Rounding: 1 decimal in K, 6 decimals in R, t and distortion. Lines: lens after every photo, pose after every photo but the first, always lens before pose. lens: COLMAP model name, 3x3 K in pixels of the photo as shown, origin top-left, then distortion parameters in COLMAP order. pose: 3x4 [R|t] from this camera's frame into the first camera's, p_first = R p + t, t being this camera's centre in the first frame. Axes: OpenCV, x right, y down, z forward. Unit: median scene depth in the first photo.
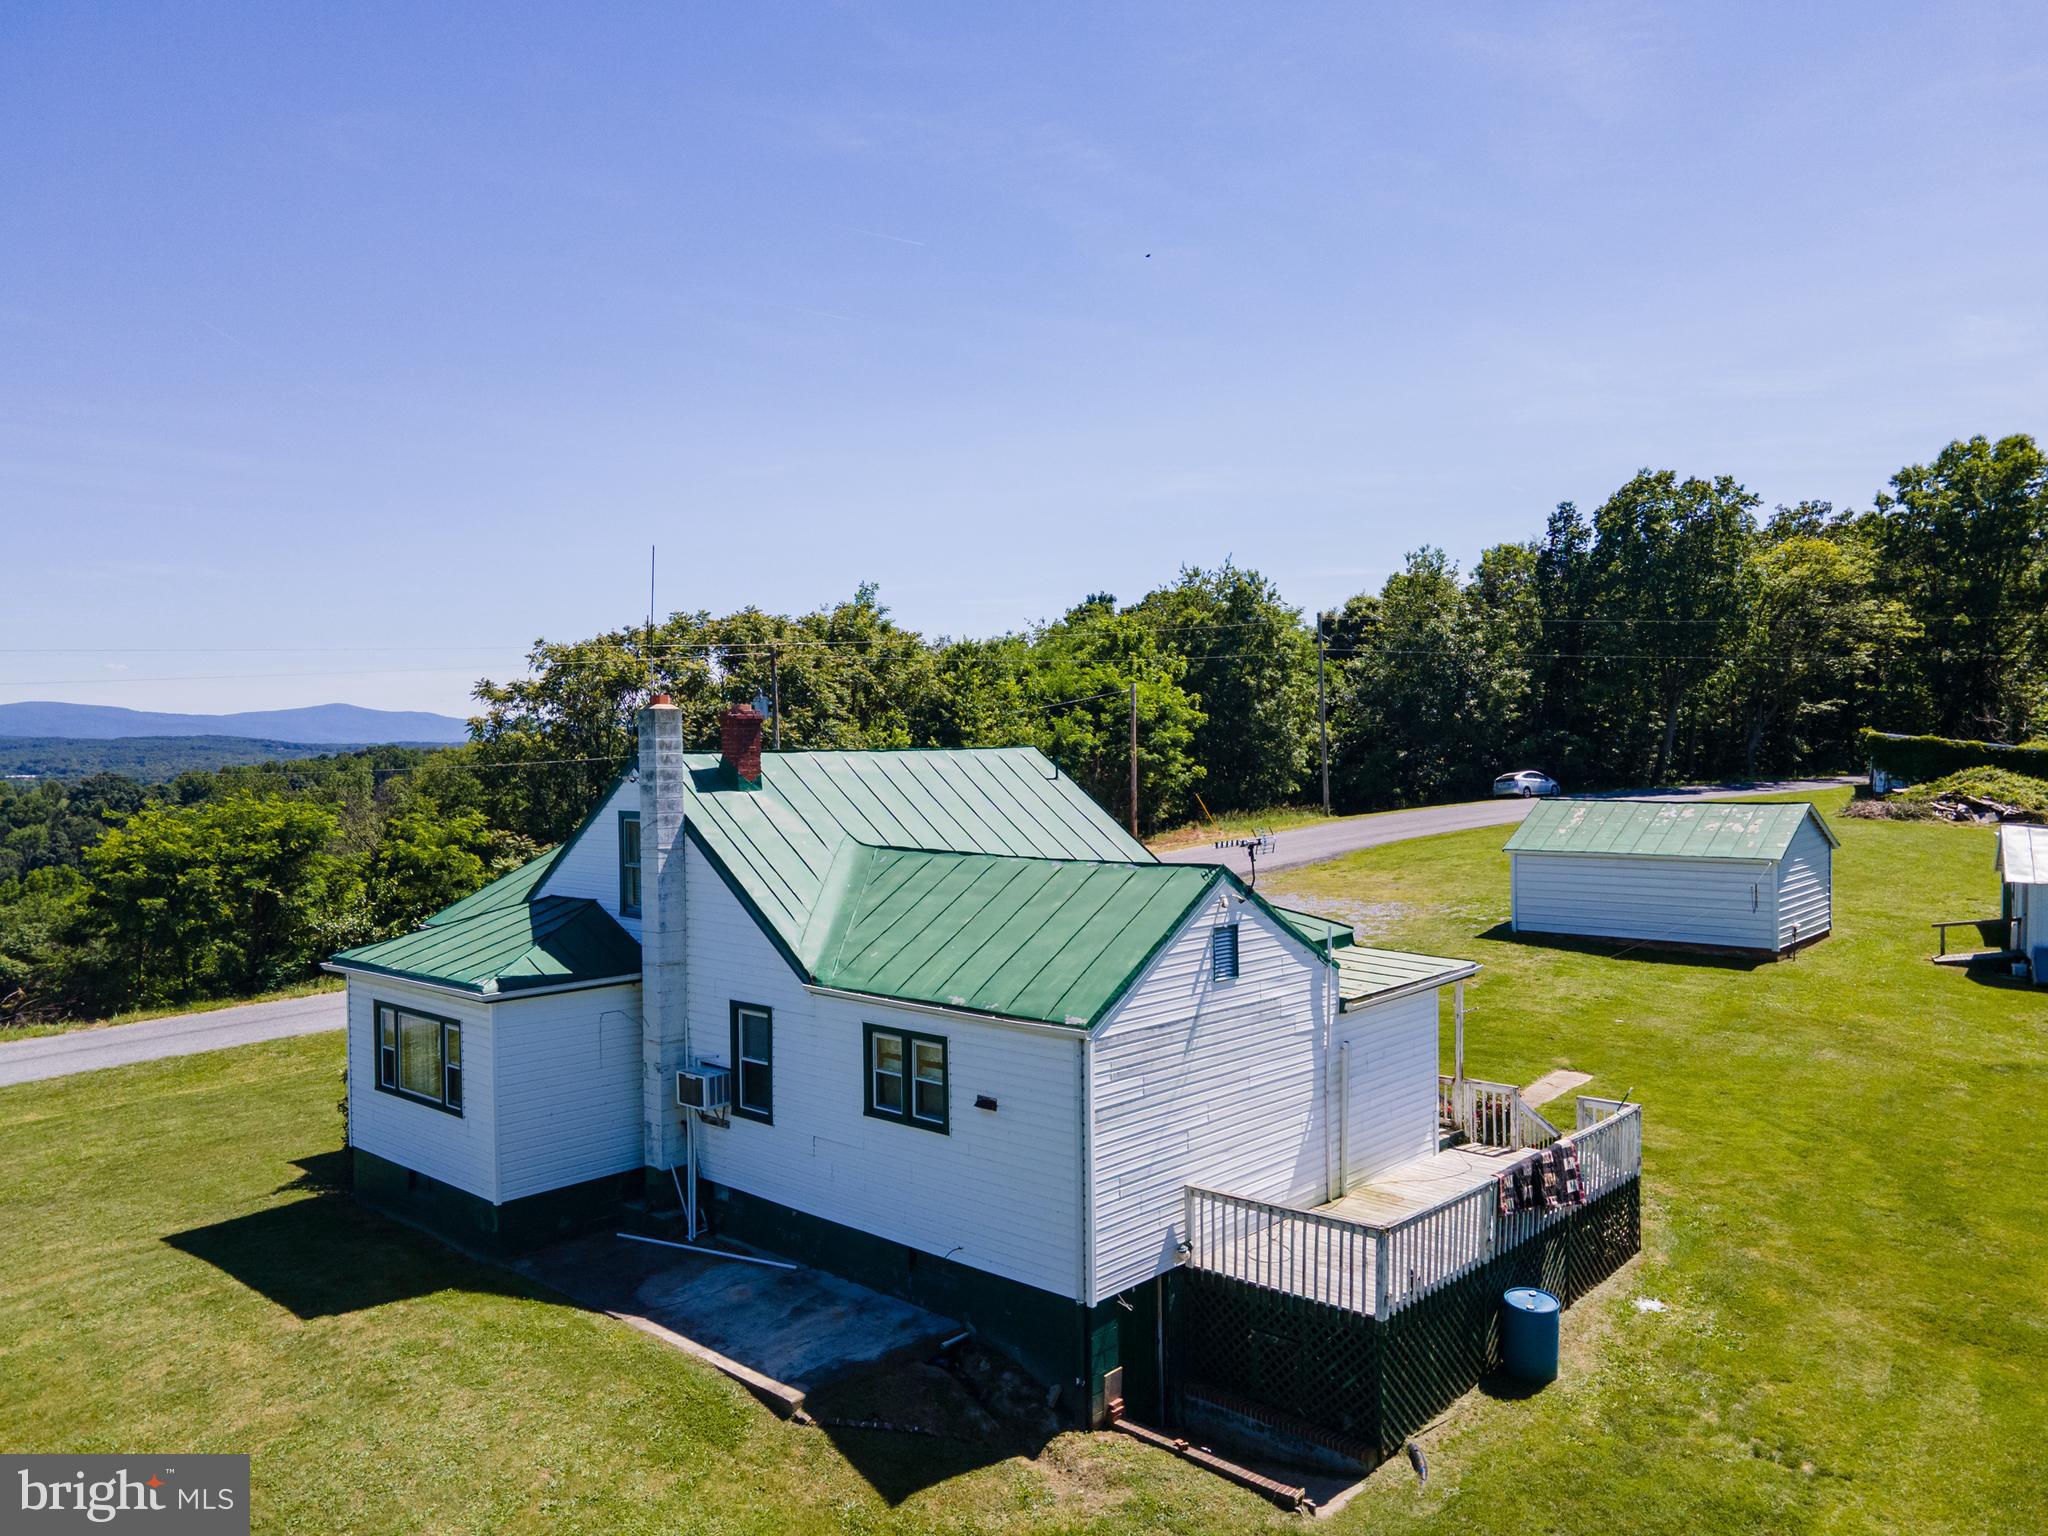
lens RADIAL K [[1490.2, 0, 1034.1], [0, 1490.2, 763.1], [0, 0, 1]] dist [0.025932, 0.033273]
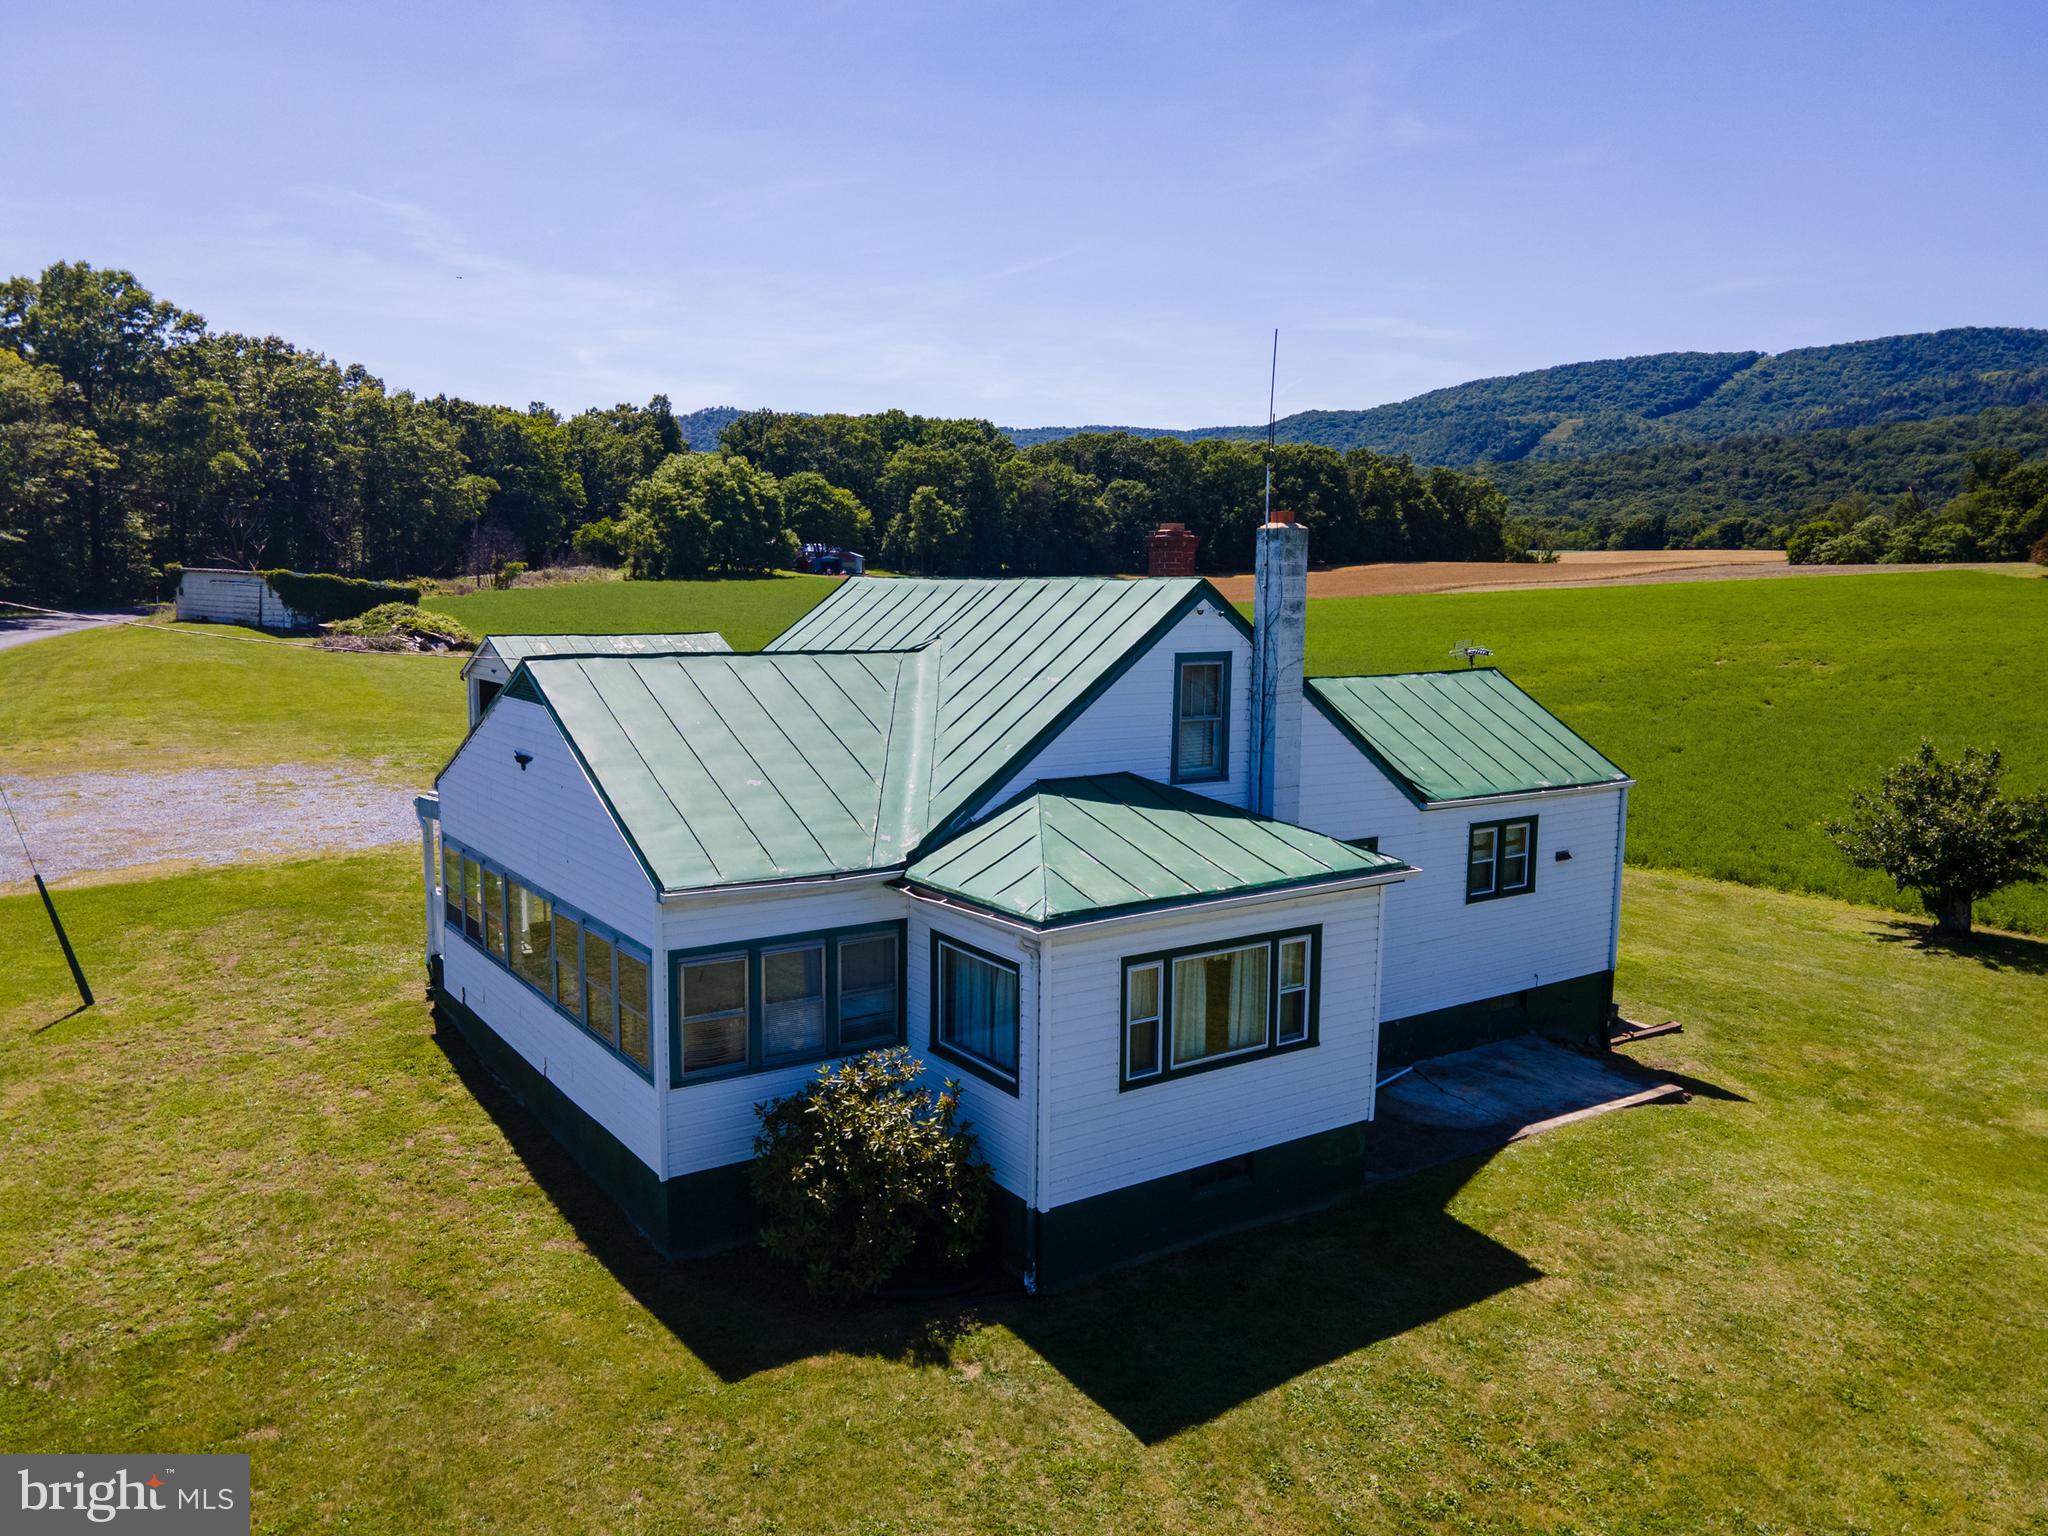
lens RADIAL K [[1490.2, 0, 1016.3], [0, 1490.2, 764.5], [0, 0, 1]] dist [0.025932, 0.033273]
pose [[0.219948, -0.108189, 0.969494, -1.295856], [0.003849, 0.993920, 0.110041, 0.003744], [-0.975504, -0.020472, 0.219027, 1.100756]]
